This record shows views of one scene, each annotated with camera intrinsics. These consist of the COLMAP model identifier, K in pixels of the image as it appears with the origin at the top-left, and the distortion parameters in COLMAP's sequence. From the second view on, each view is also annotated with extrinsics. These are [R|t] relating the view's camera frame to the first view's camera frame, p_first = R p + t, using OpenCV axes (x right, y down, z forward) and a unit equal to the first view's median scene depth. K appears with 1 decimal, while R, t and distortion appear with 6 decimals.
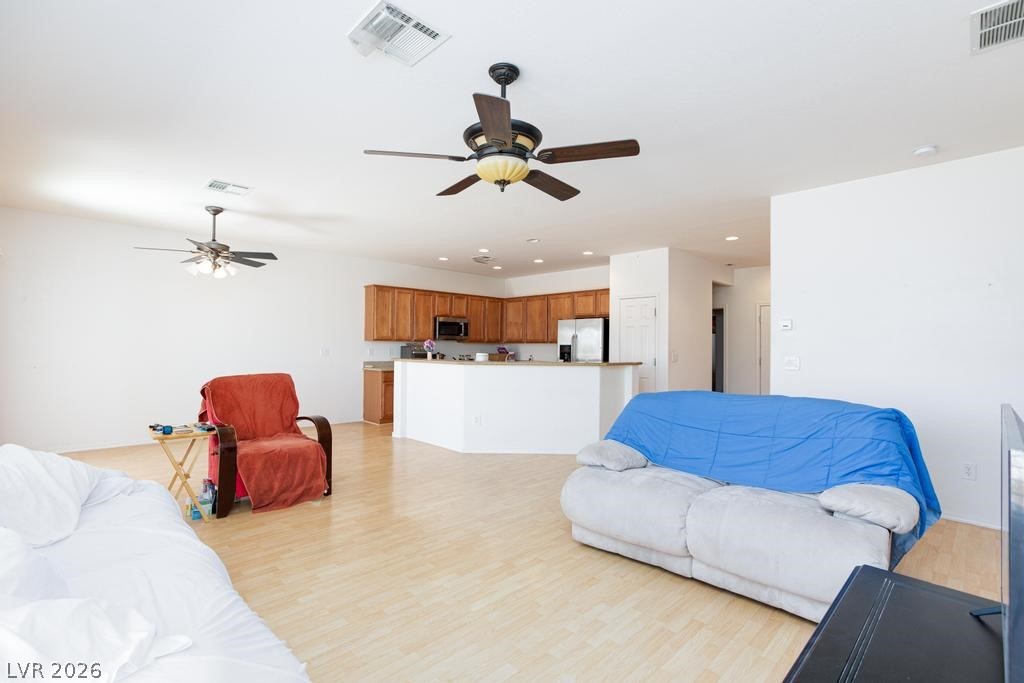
lens RADIAL K [[476.4, 0, 509.4], [0, 476.4, 341.6], [0, 0, 1]] dist [-0.024886, 0.000254]
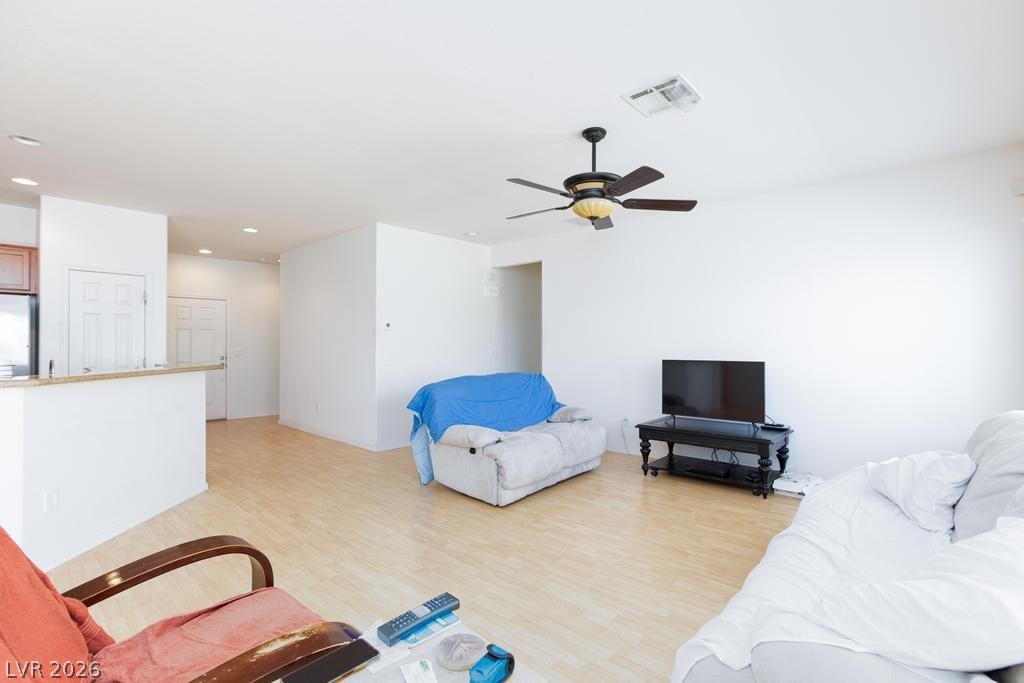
lens RADIAL K [[476.4, 0, 509.4], [0, 476.4, 341.6], [0, 0, 1]] dist [-0.024886, 0.000254]
pose [[-0.063407, -0.006236, 0.997968, -0.736539], [-0.009985, 0.999934, 0.005614, -0.002442], [-0.997938, -0.009609, -0.063466, 0.739853]]
